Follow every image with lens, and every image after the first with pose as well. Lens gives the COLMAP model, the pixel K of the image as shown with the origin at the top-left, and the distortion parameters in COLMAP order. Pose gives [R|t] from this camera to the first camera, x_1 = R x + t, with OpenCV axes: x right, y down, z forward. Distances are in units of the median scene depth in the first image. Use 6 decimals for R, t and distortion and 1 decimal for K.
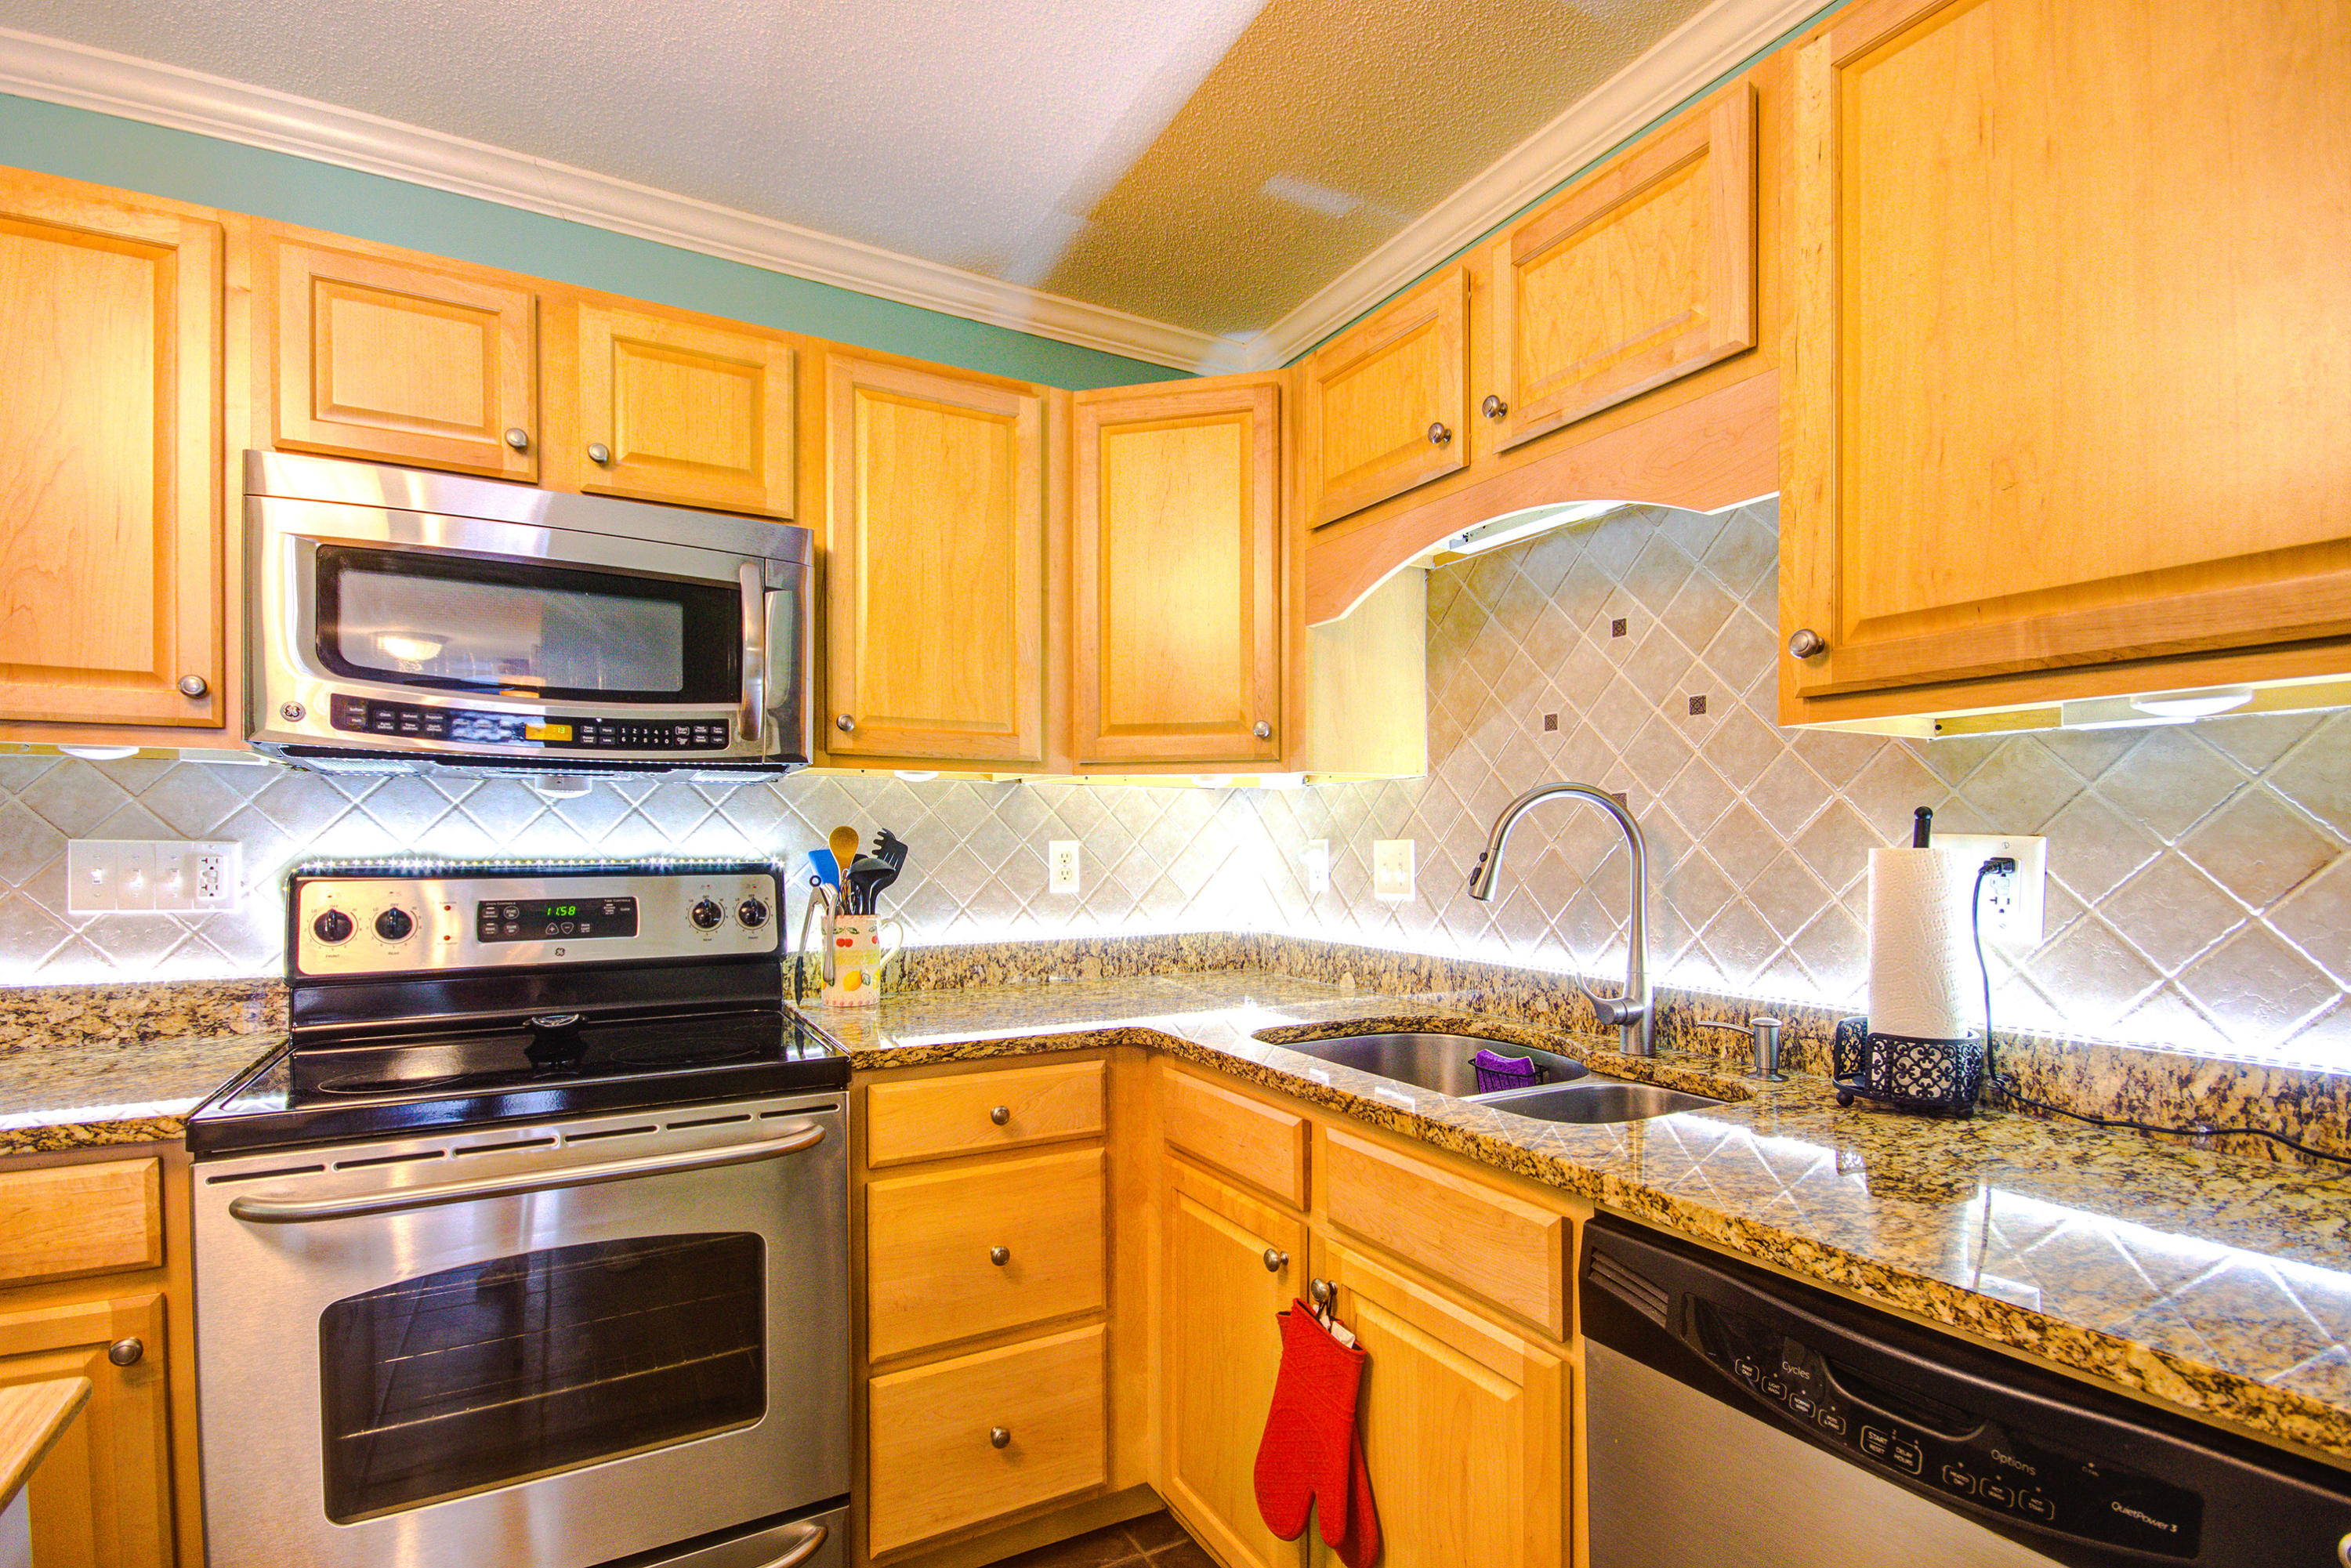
lens RADIAL K [[1108.6, 0, 1190.5], [0, 1108.6, 851.7], [0, 0, 1]] dist [0.009924, -0.012723]
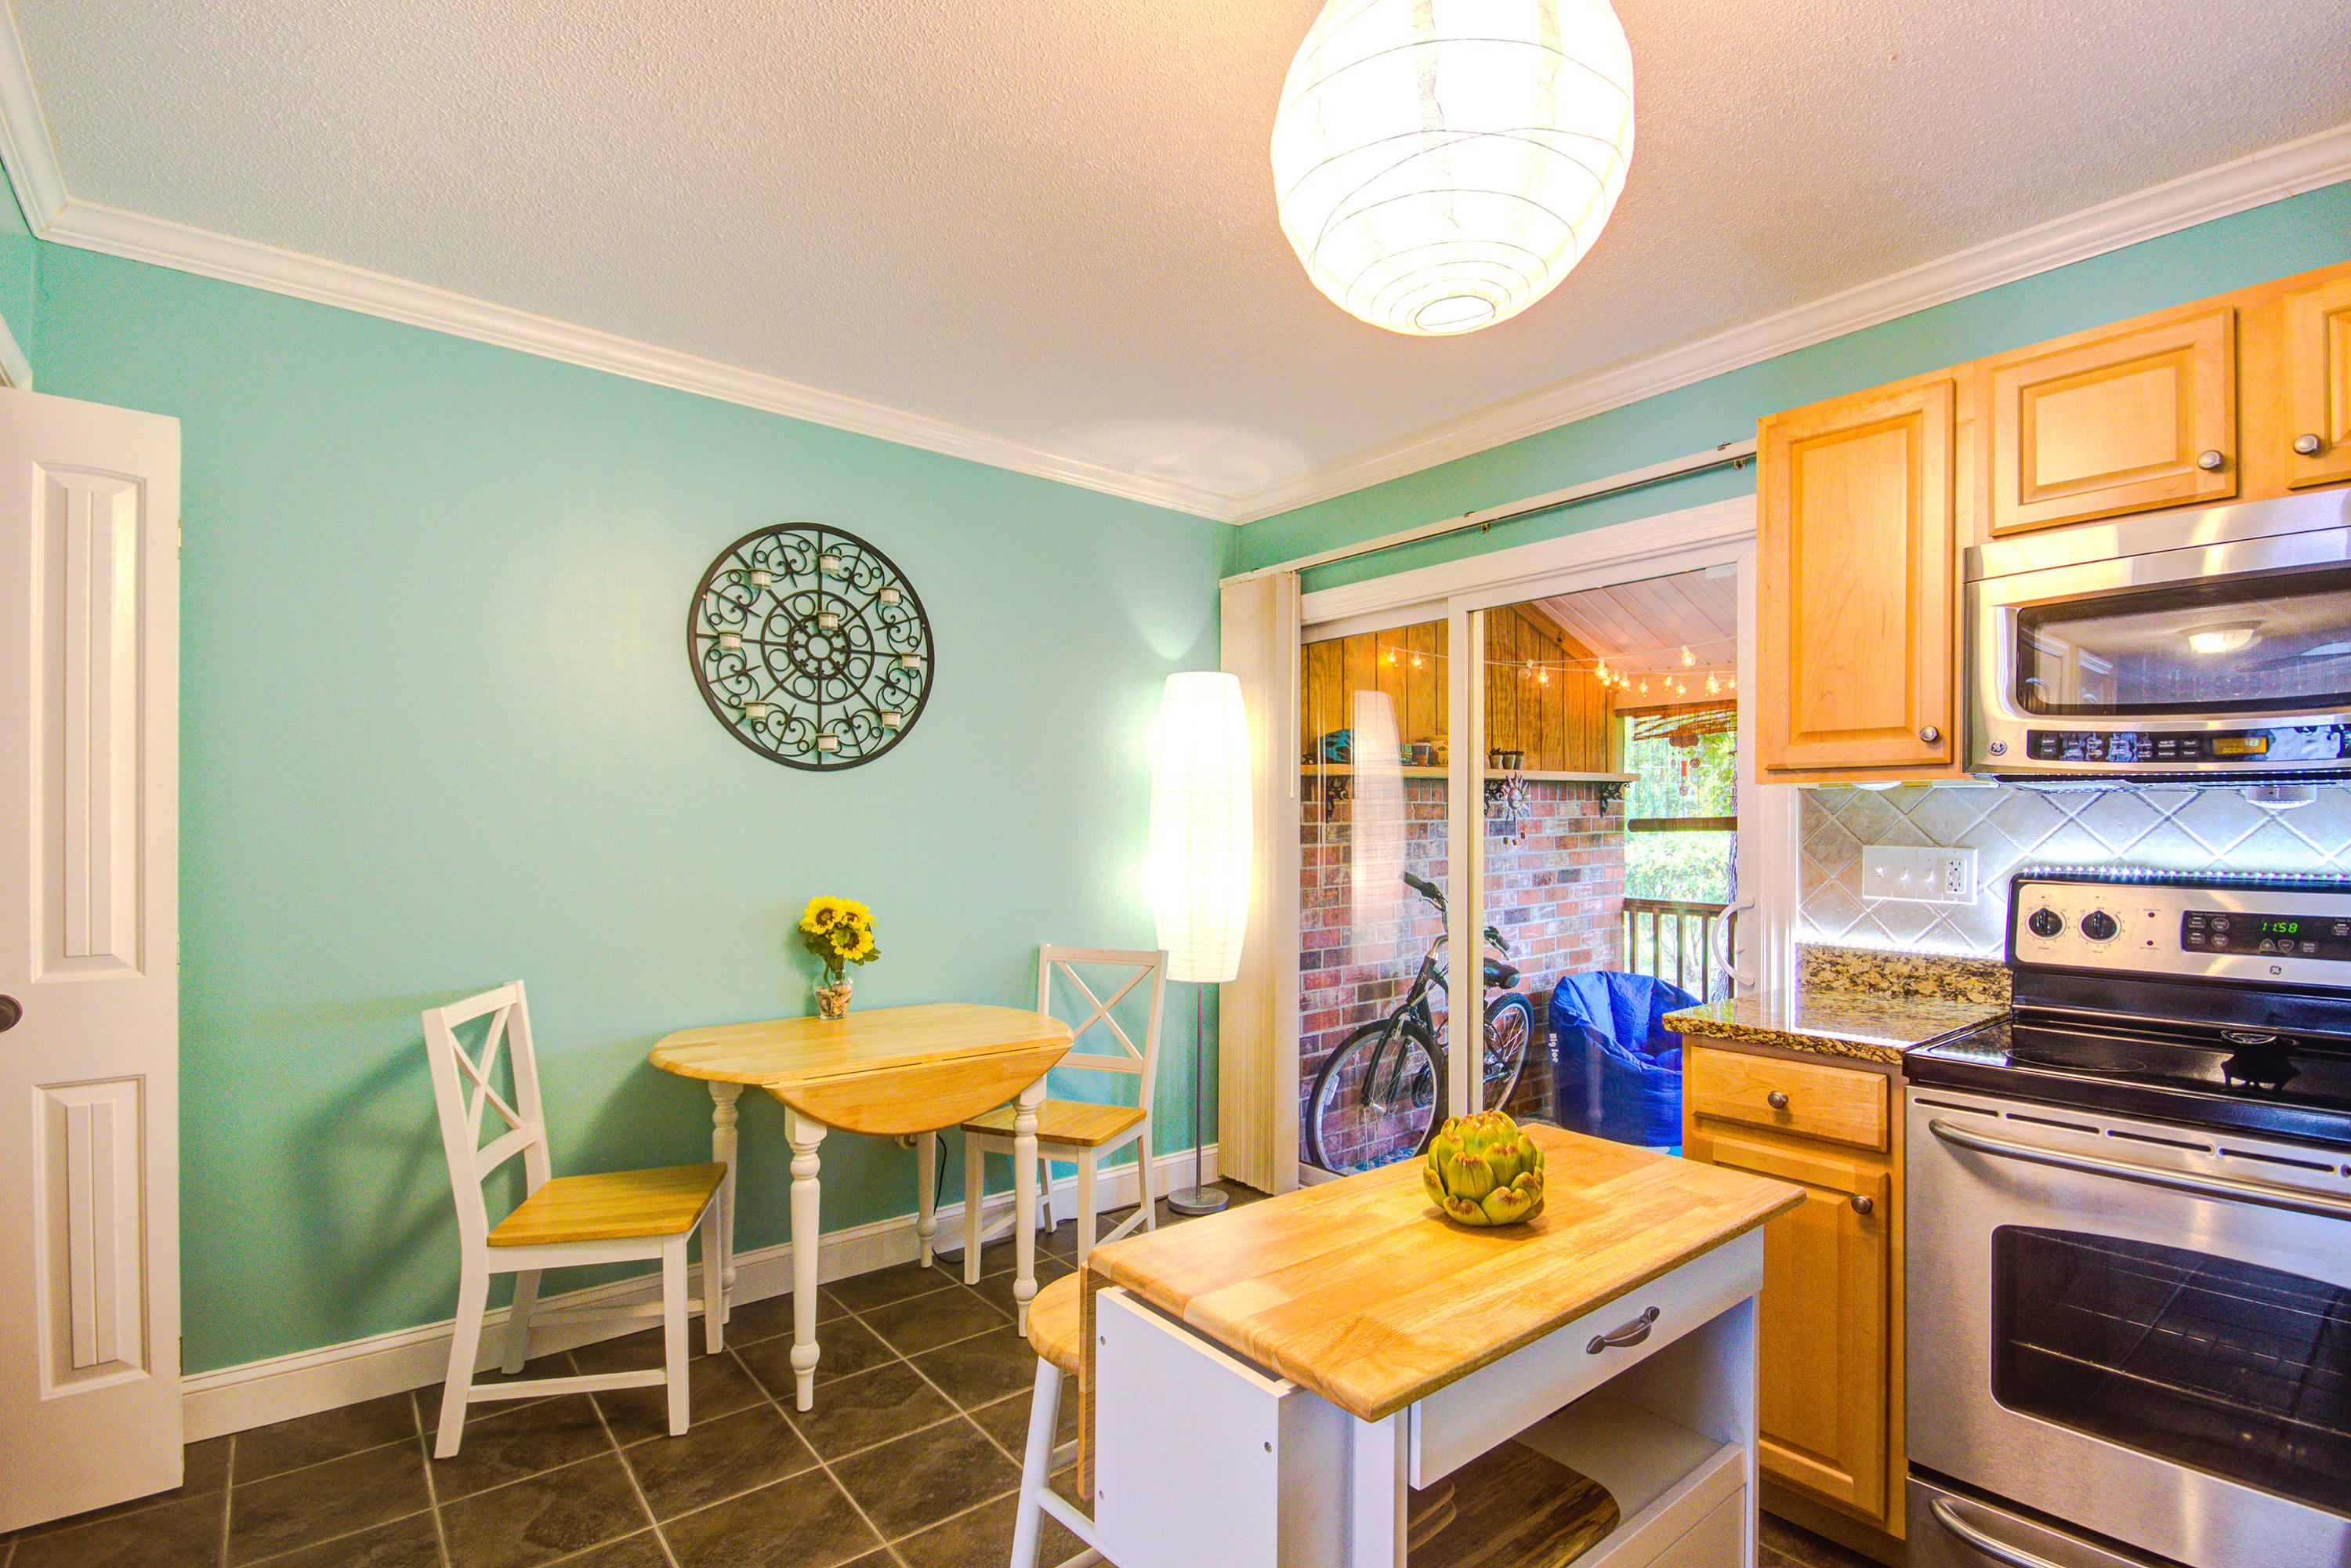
lens RADIAL K [[1098.4, 0, 1190.9], [0, 1098.4, 828.9], [0, 0, 1]] dist [0.000760, -0.005221]
pose [[0.166764, 0.001754, -0.985995, 0.220097], [-0.014656, 0.999892, -0.000700, -0.017980], [0.985888, 0.014568, 0.166772, -0.083738]]
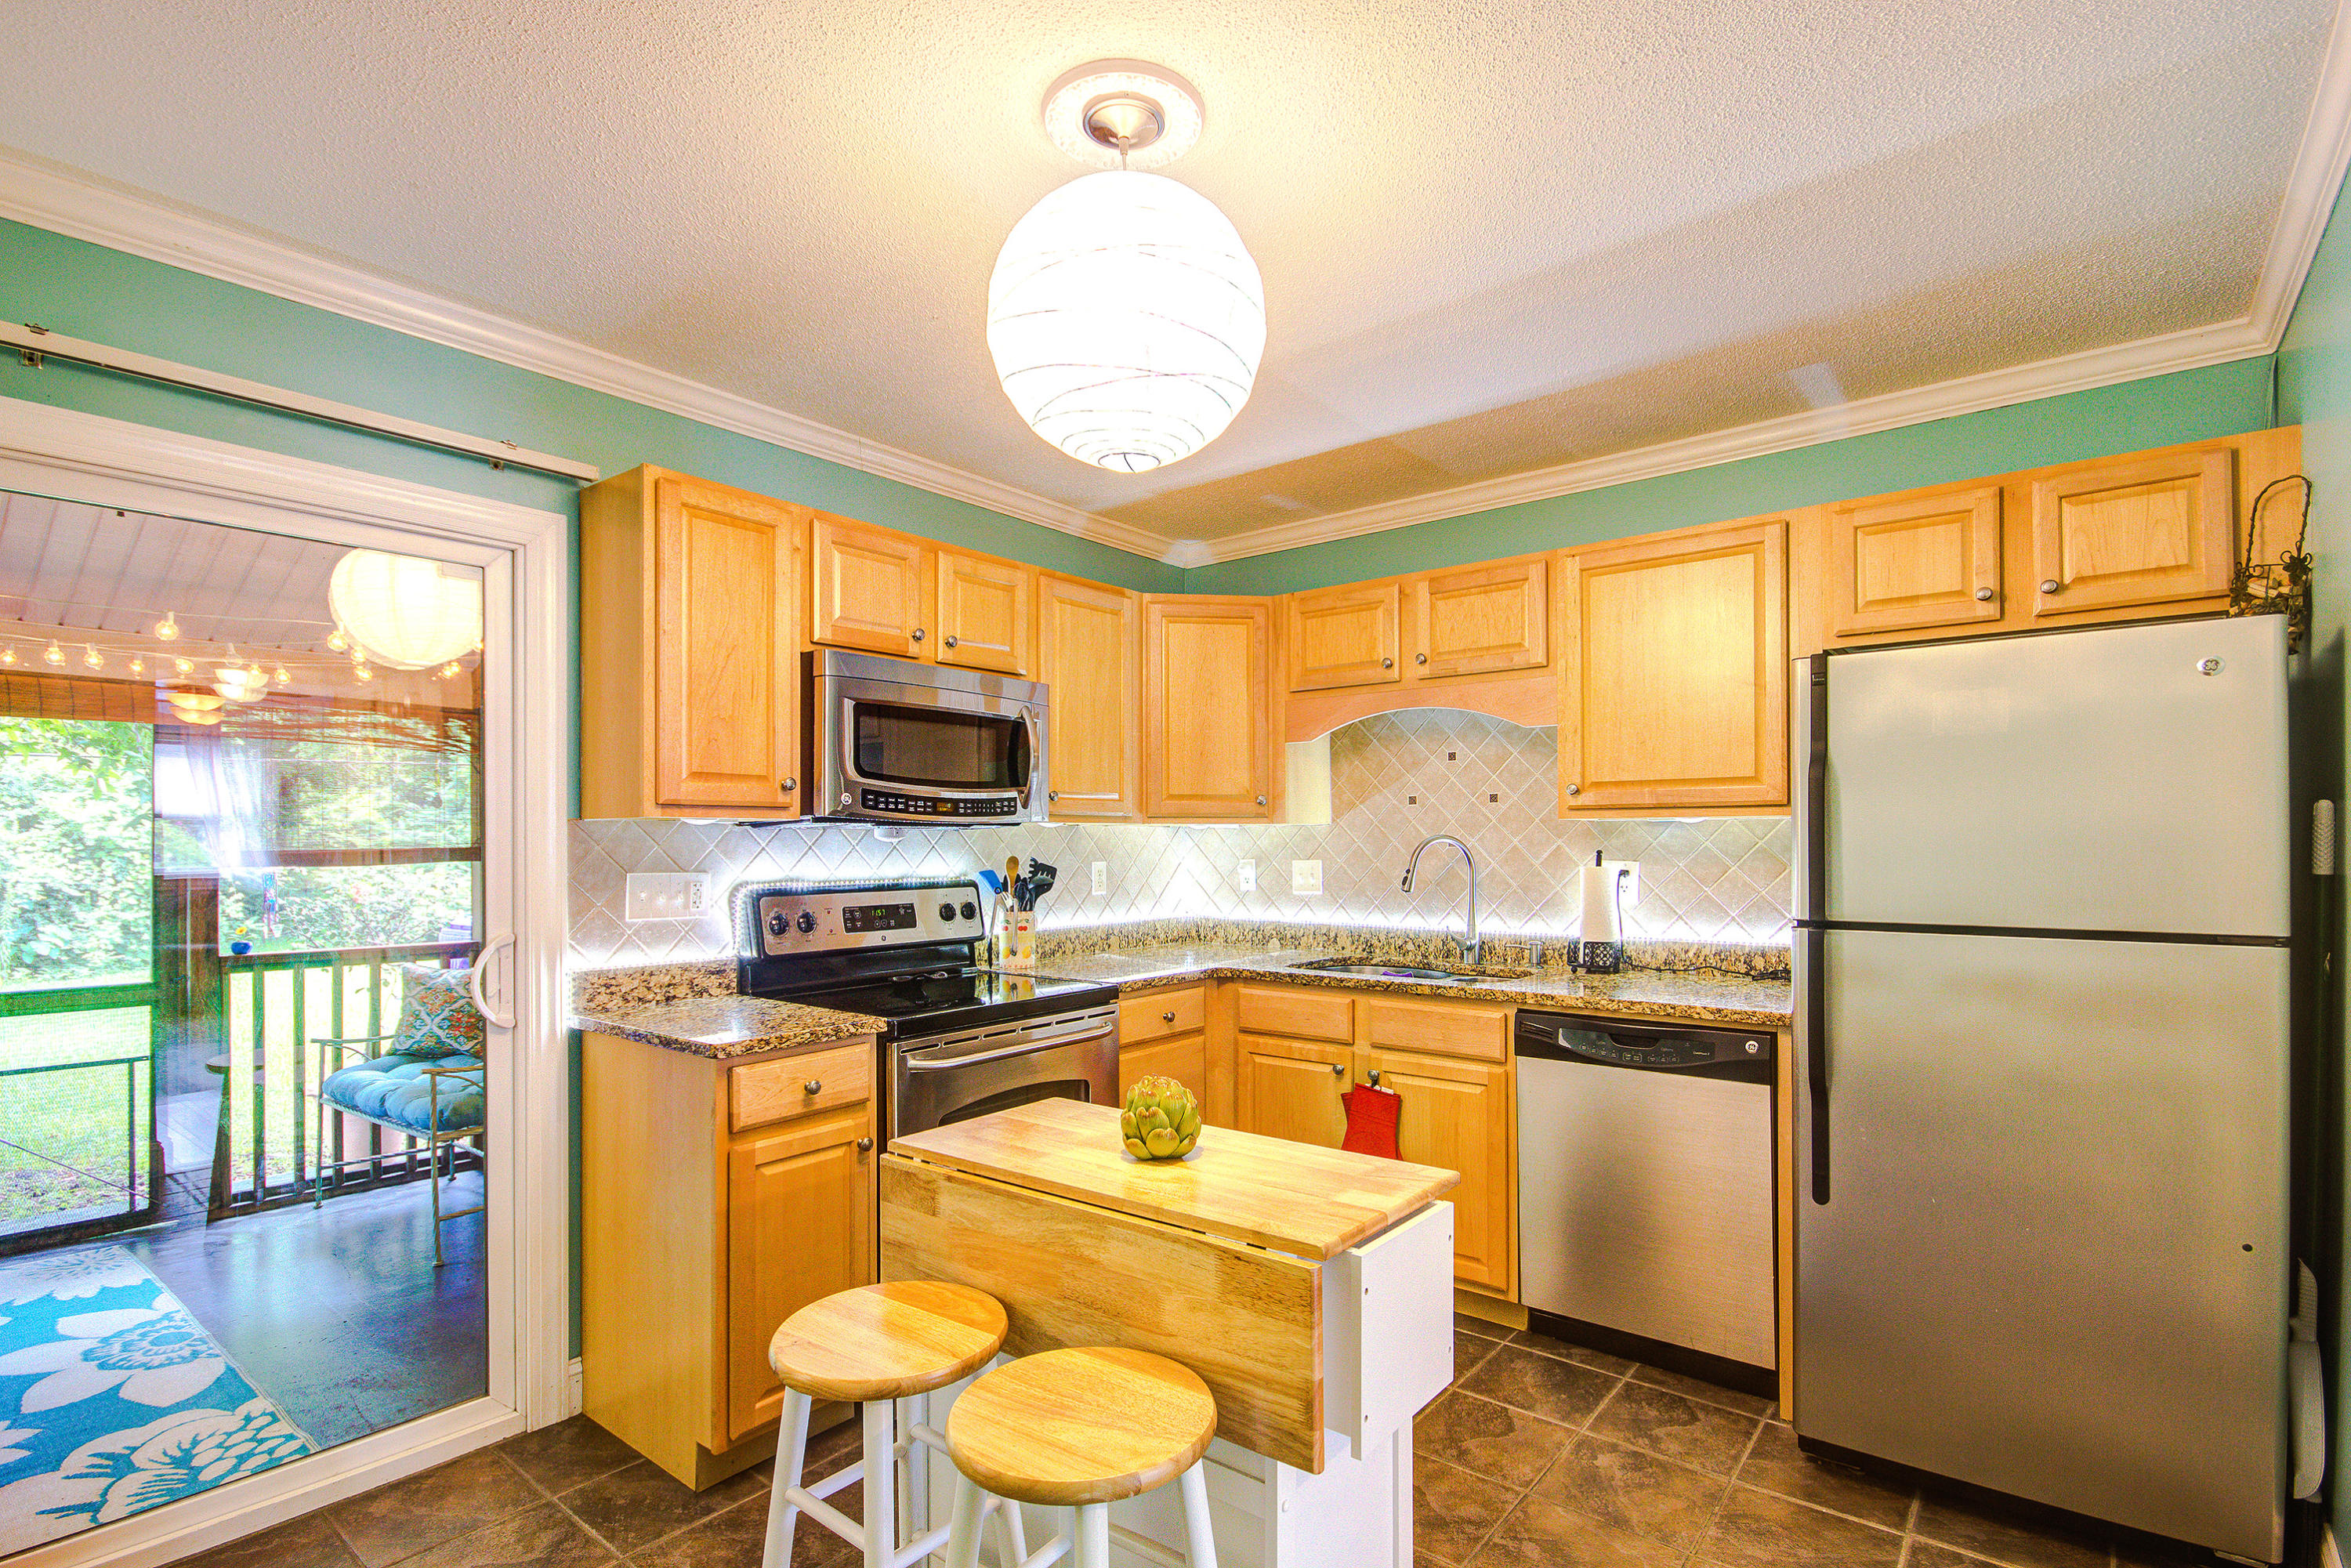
lens RADIAL K [[1124.6, 0, 1190.8], [0, 1124.6, 837.4], [0, 0, 1]] dist [-0.002772, -0.000196]
pose [[0.925801, -0.003490, 0.377996, -0.837042], [0.008548, 0.999895, -0.011702, -0.034530], [-0.377916, 0.014065, 0.925733, -0.722228]]
